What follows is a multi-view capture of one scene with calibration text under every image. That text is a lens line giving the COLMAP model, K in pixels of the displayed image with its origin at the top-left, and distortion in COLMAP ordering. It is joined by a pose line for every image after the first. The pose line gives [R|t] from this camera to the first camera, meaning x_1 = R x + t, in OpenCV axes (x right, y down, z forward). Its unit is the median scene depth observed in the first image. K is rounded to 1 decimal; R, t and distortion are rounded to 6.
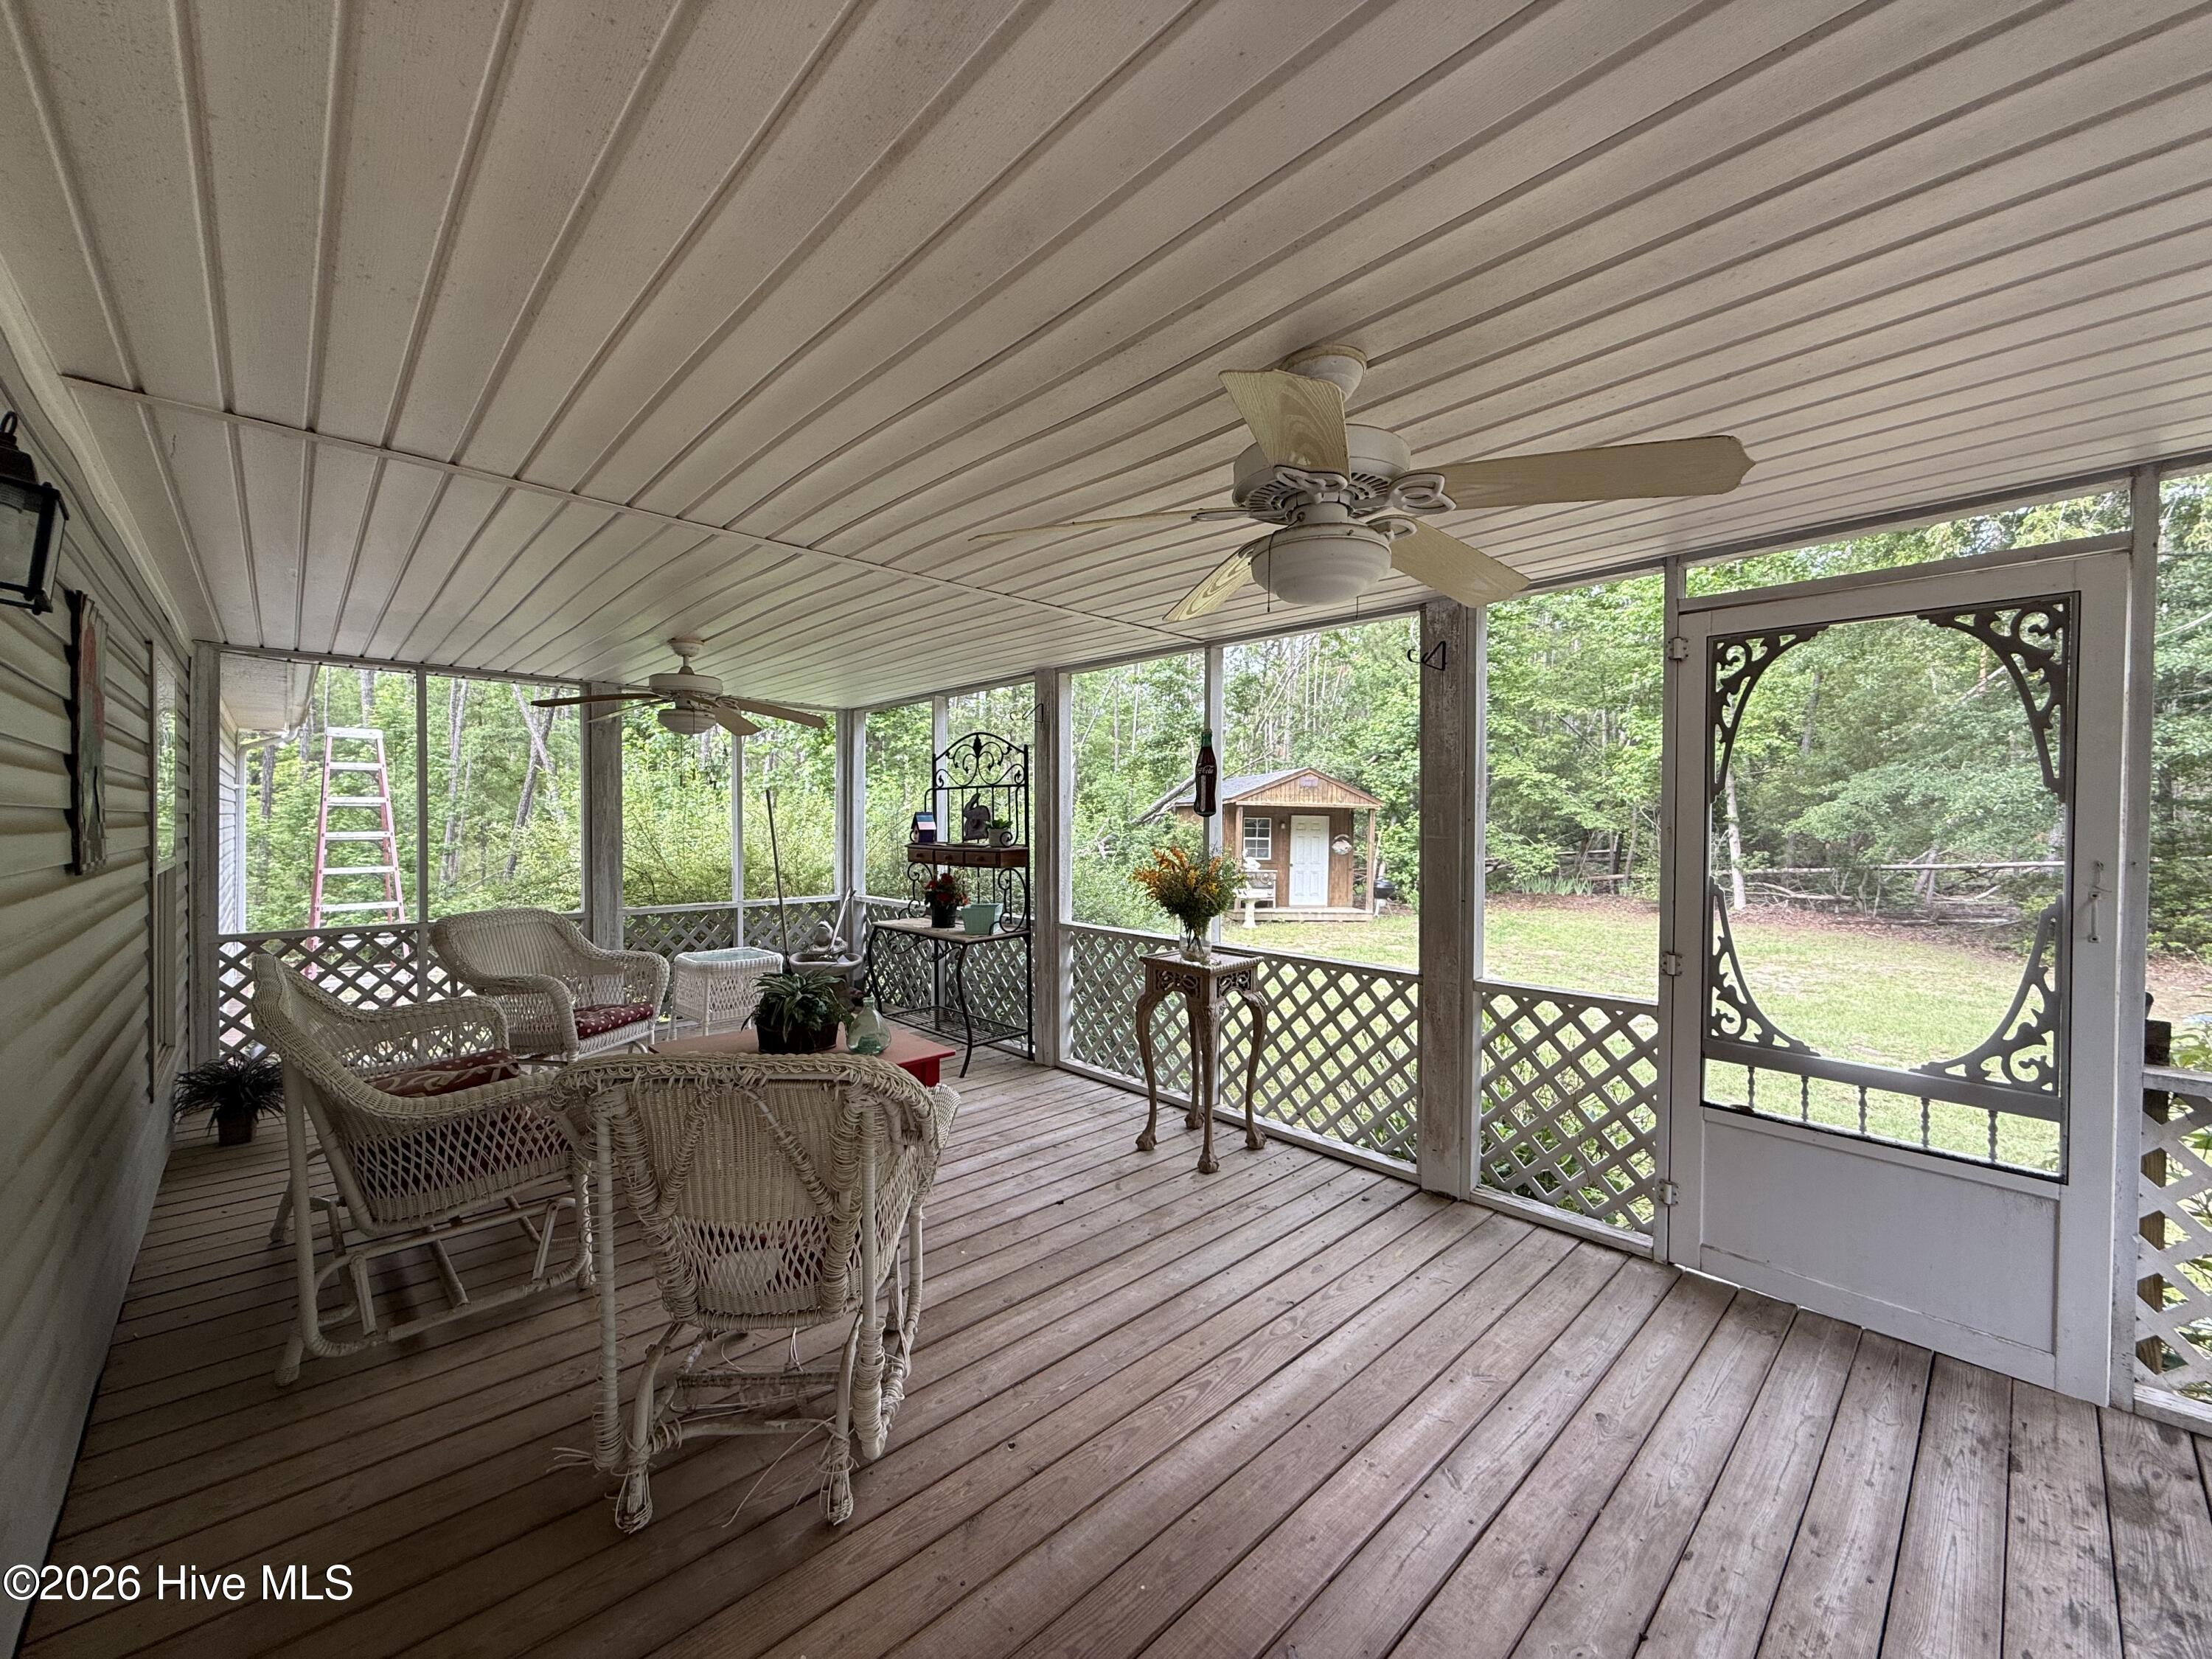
lens RADIAL K [[880.1, 0, 1106.0], [0, 880.1, 829.5], [0, 0, 1]] dist [0.000340, 0.000347]
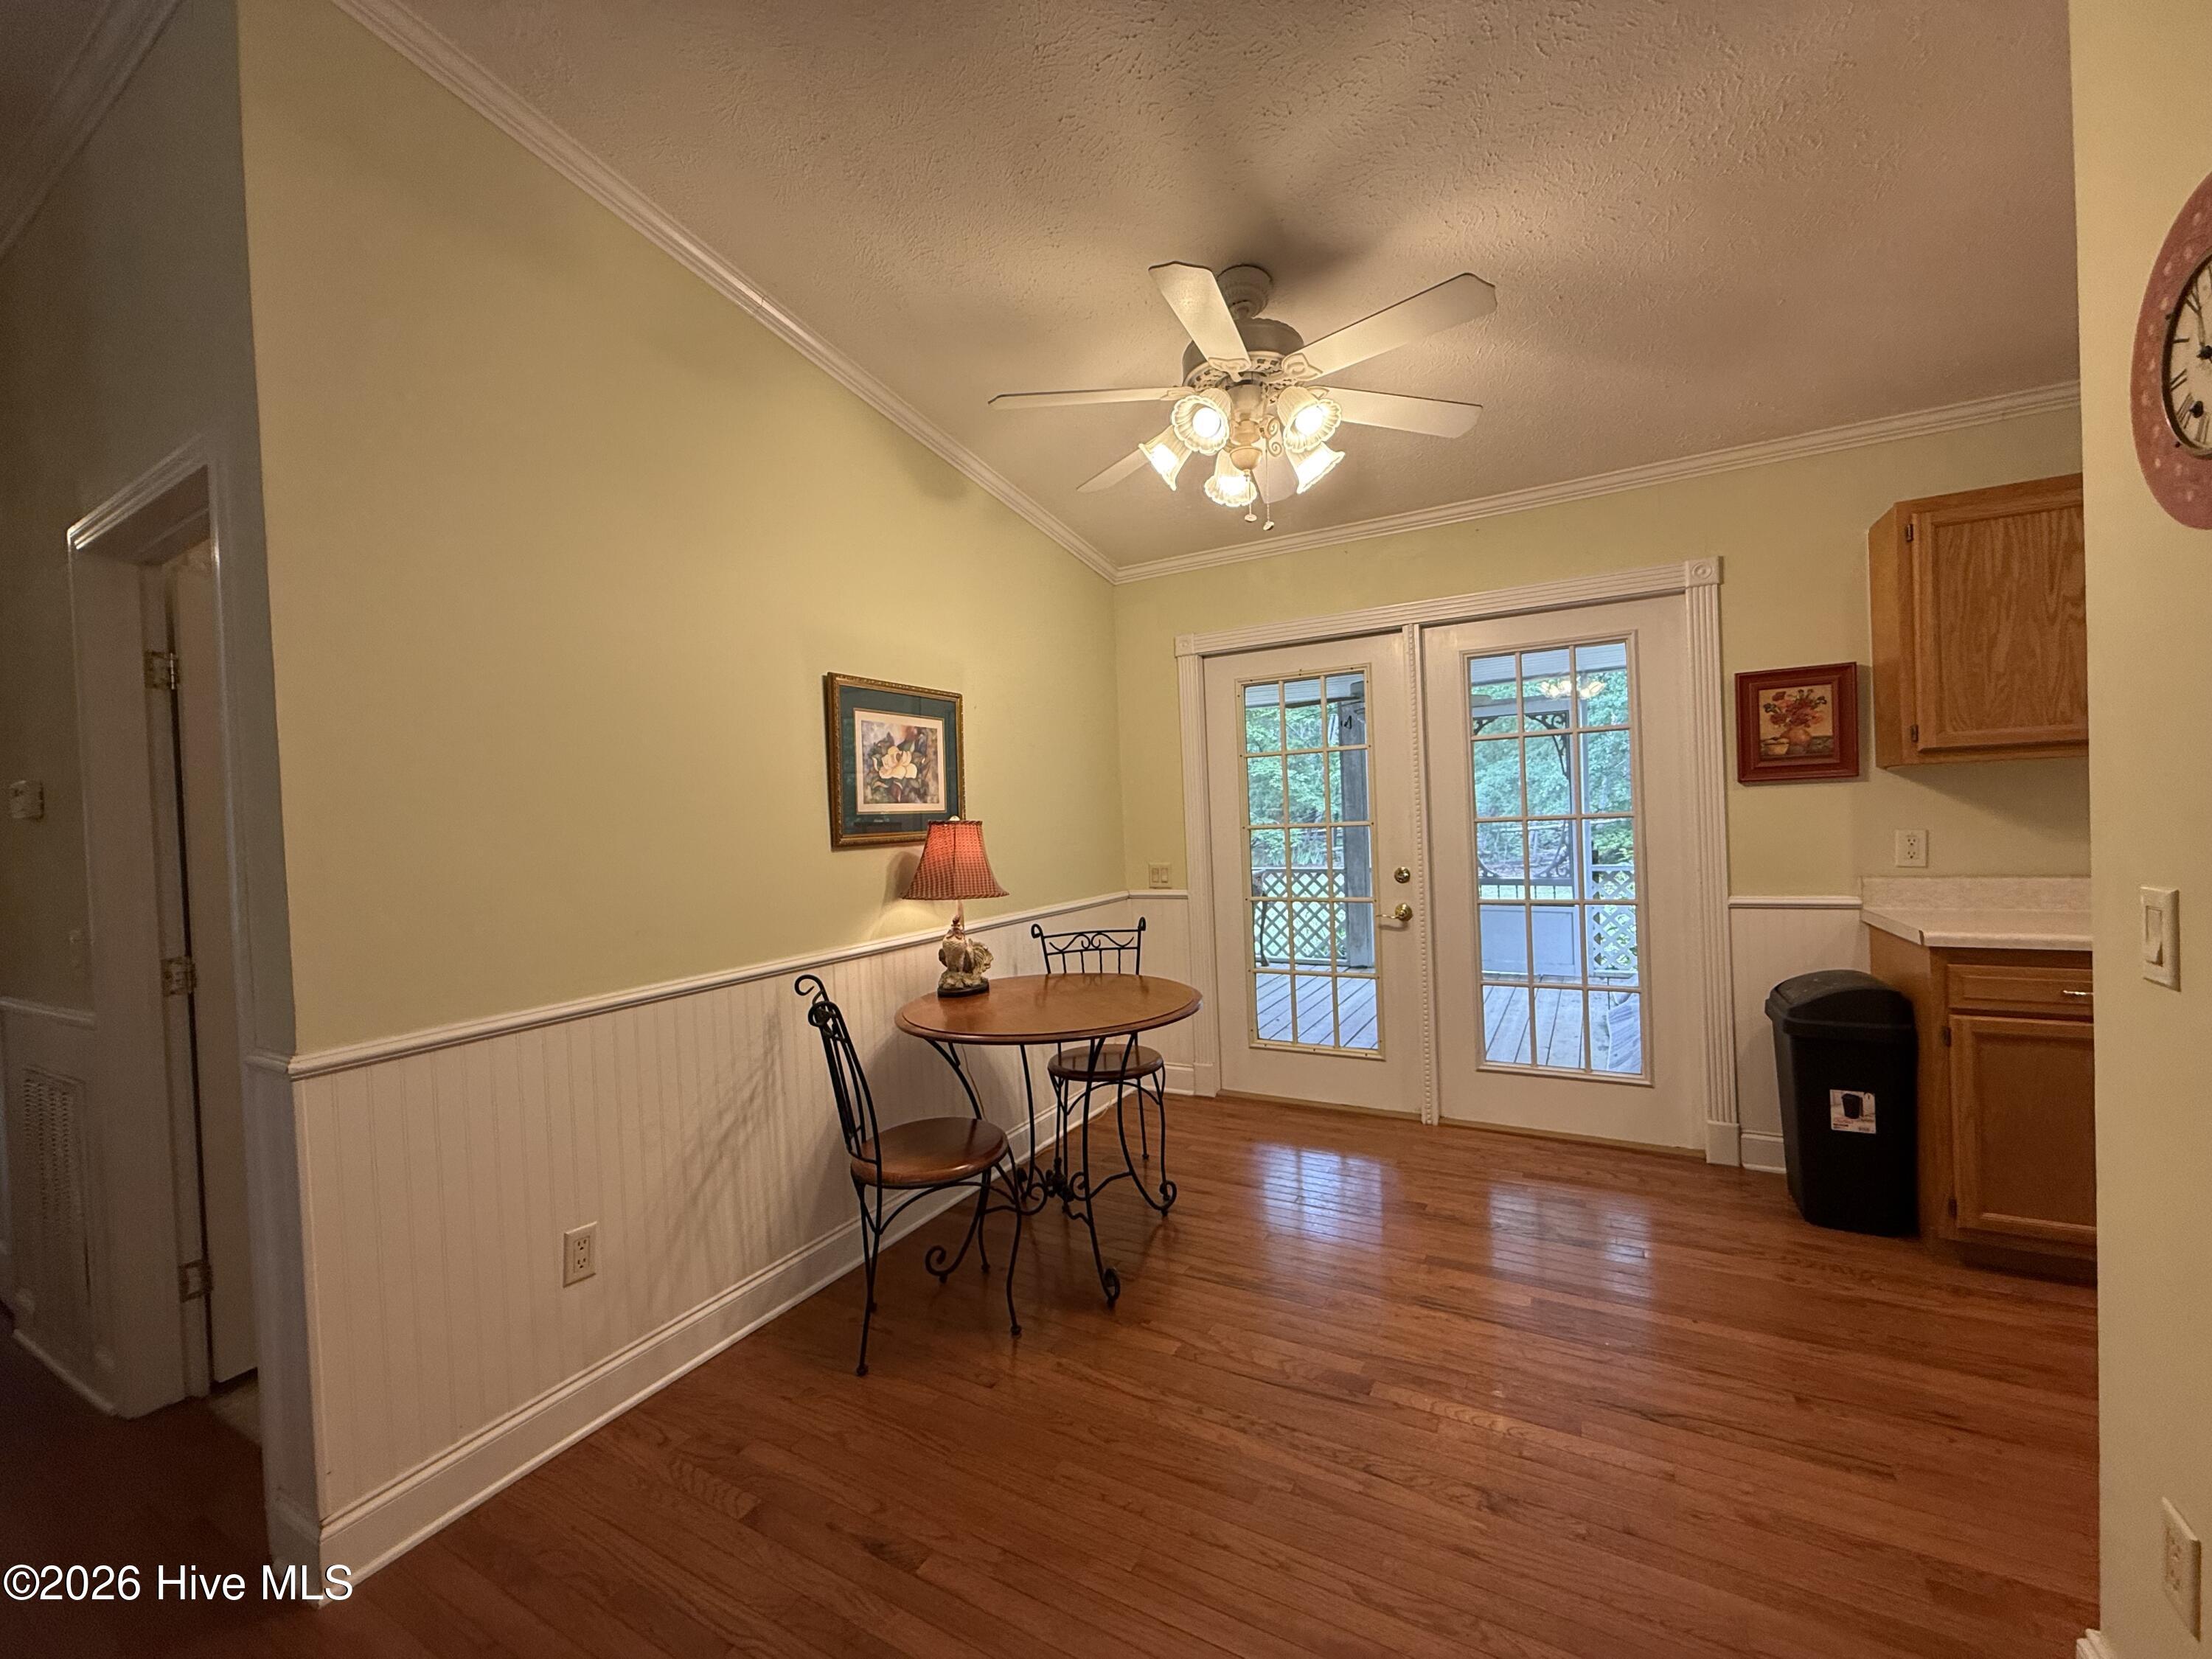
lens RADIAL K [[880.1, 0, 1106.0], [0, 880.1, 829.5], [0, 0, 1]] dist [0.000340, 0.000347]
pose [[0.953403, -0.048526, 0.297770, -1.003281], [0.049938, 0.998748, 0.002868, 0.039728], [-0.297537, 0.012136, 0.954633, -1.063130]]
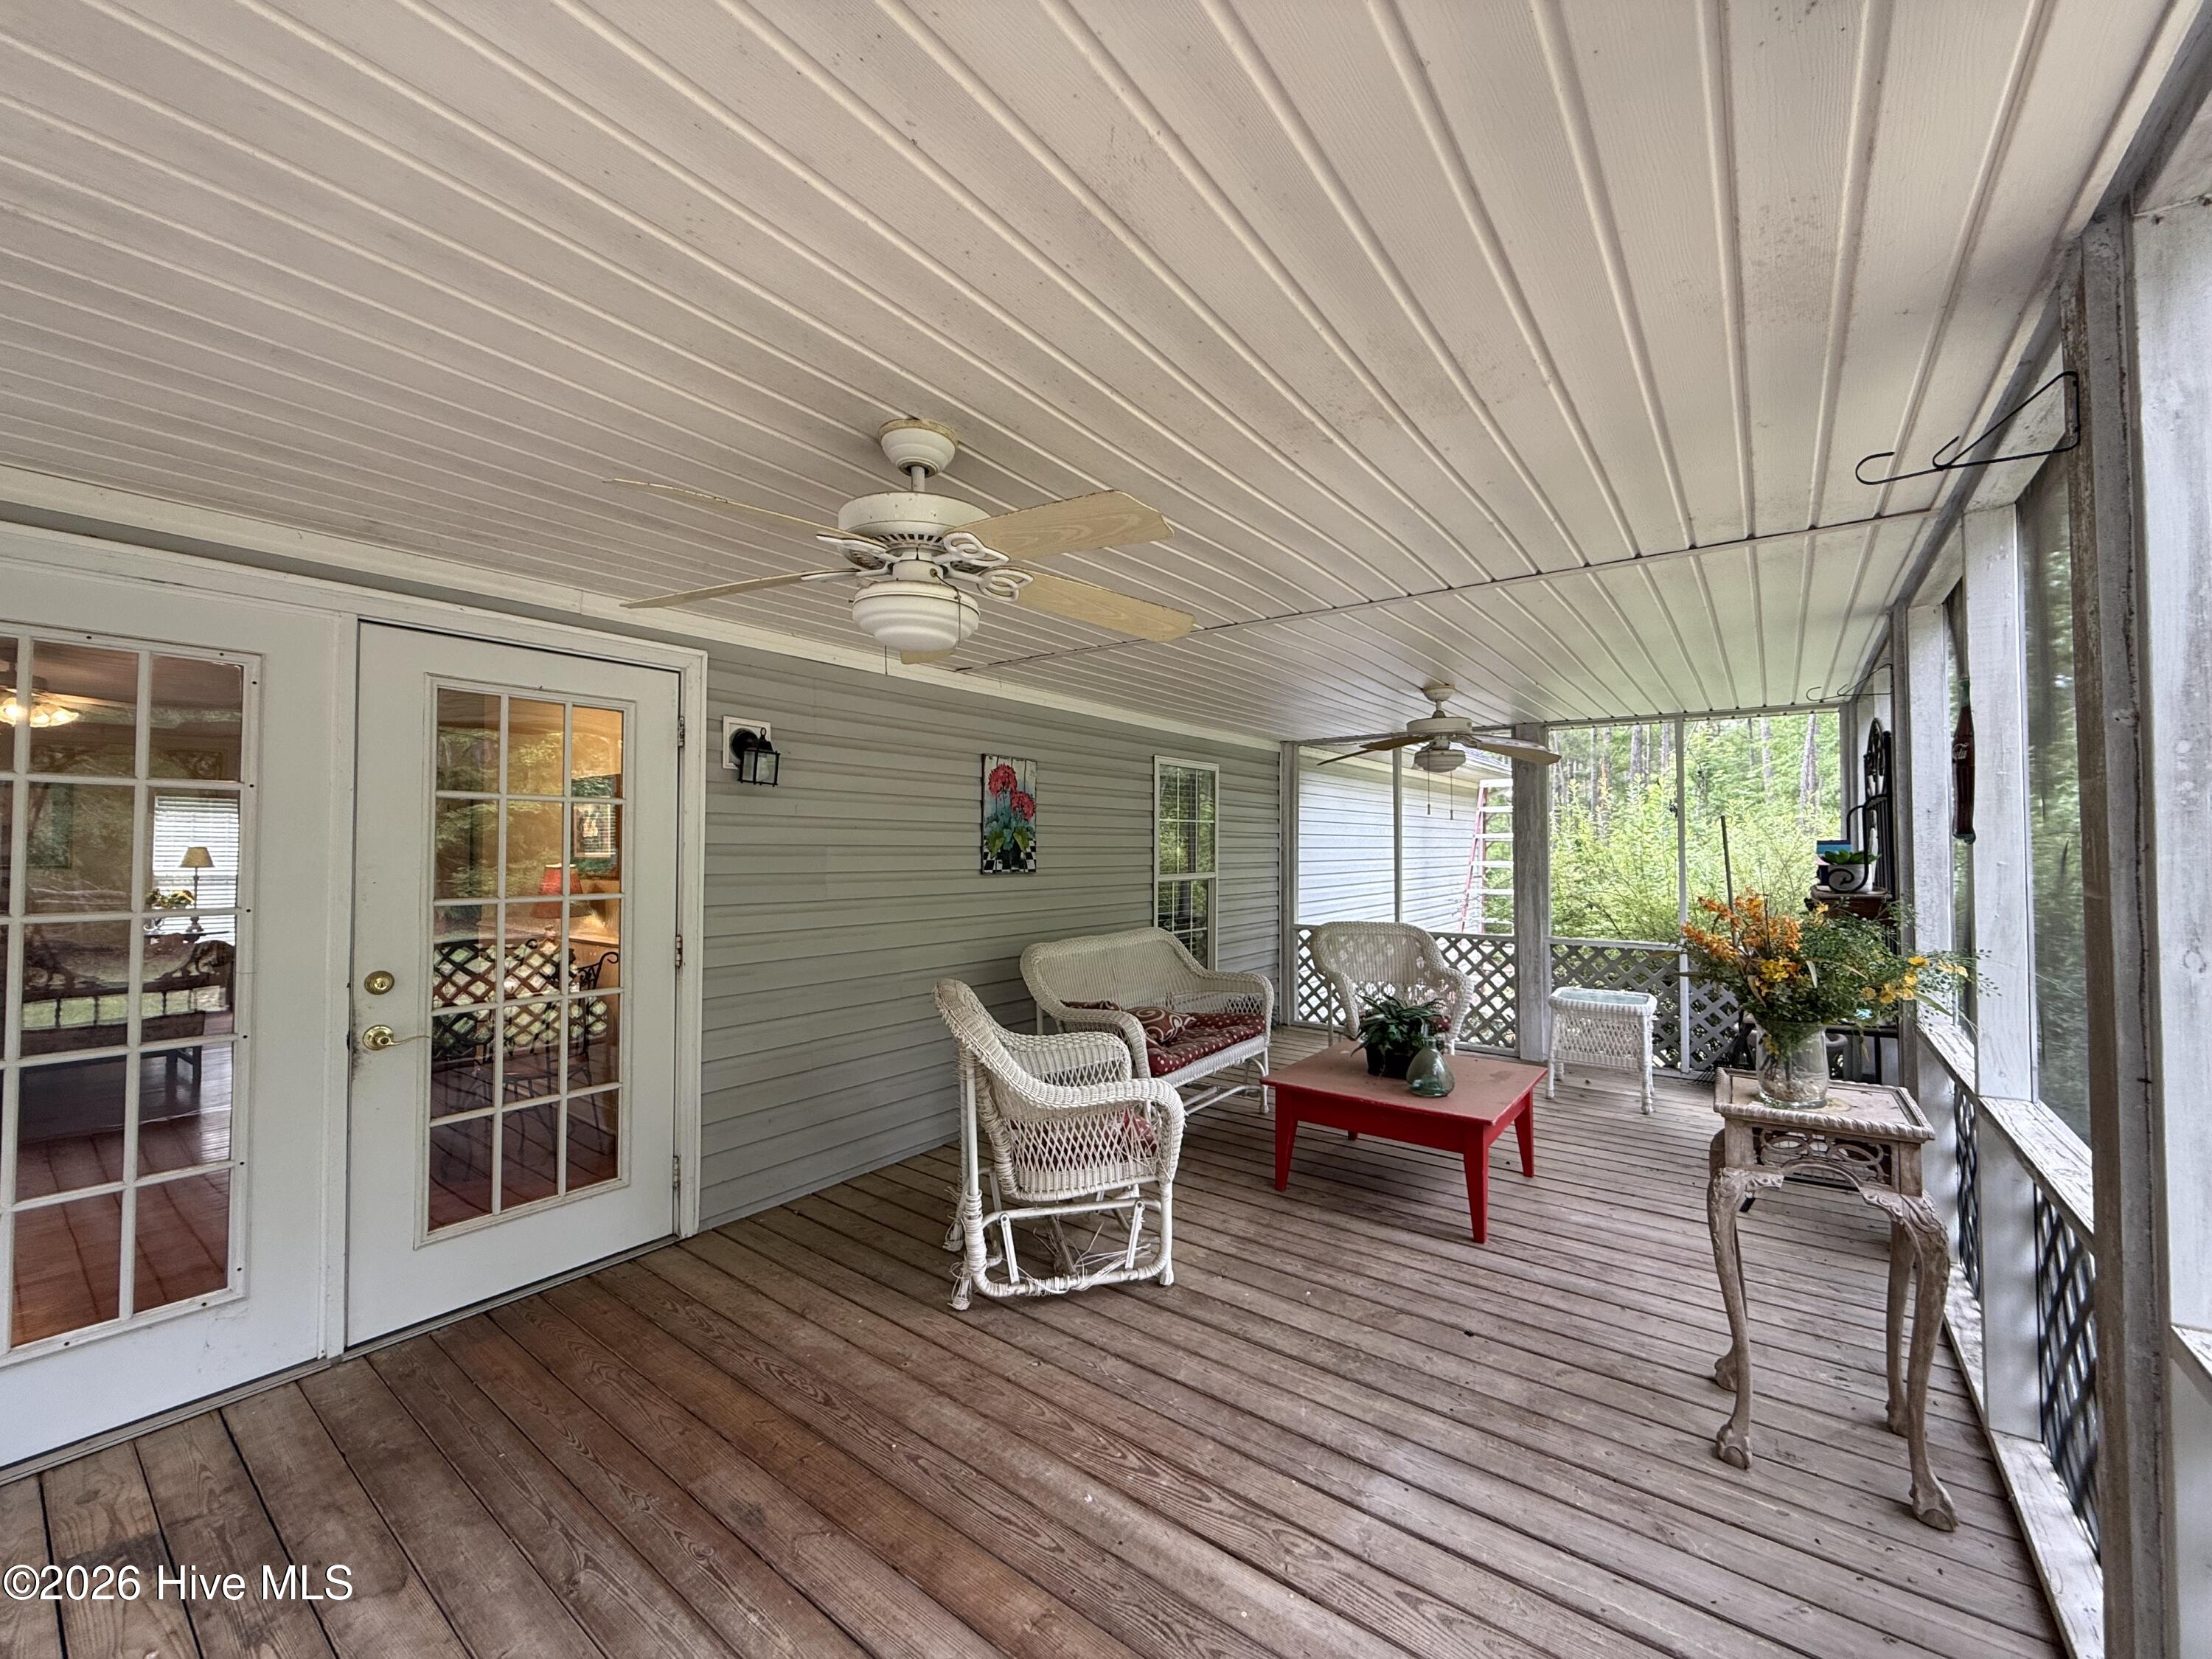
lens RADIAL K [[880.1, 0, 1106.0], [0, 880.1, 829.5], [0, 0, 1]] dist [0.000340, 0.000347]
pose [[0.167300, -0.024616, -0.985599, 0.660914], [-0.023379, 0.999308, -0.028926, 0.004278], [0.985629, 0.027882, 0.166609, 0.520708]]
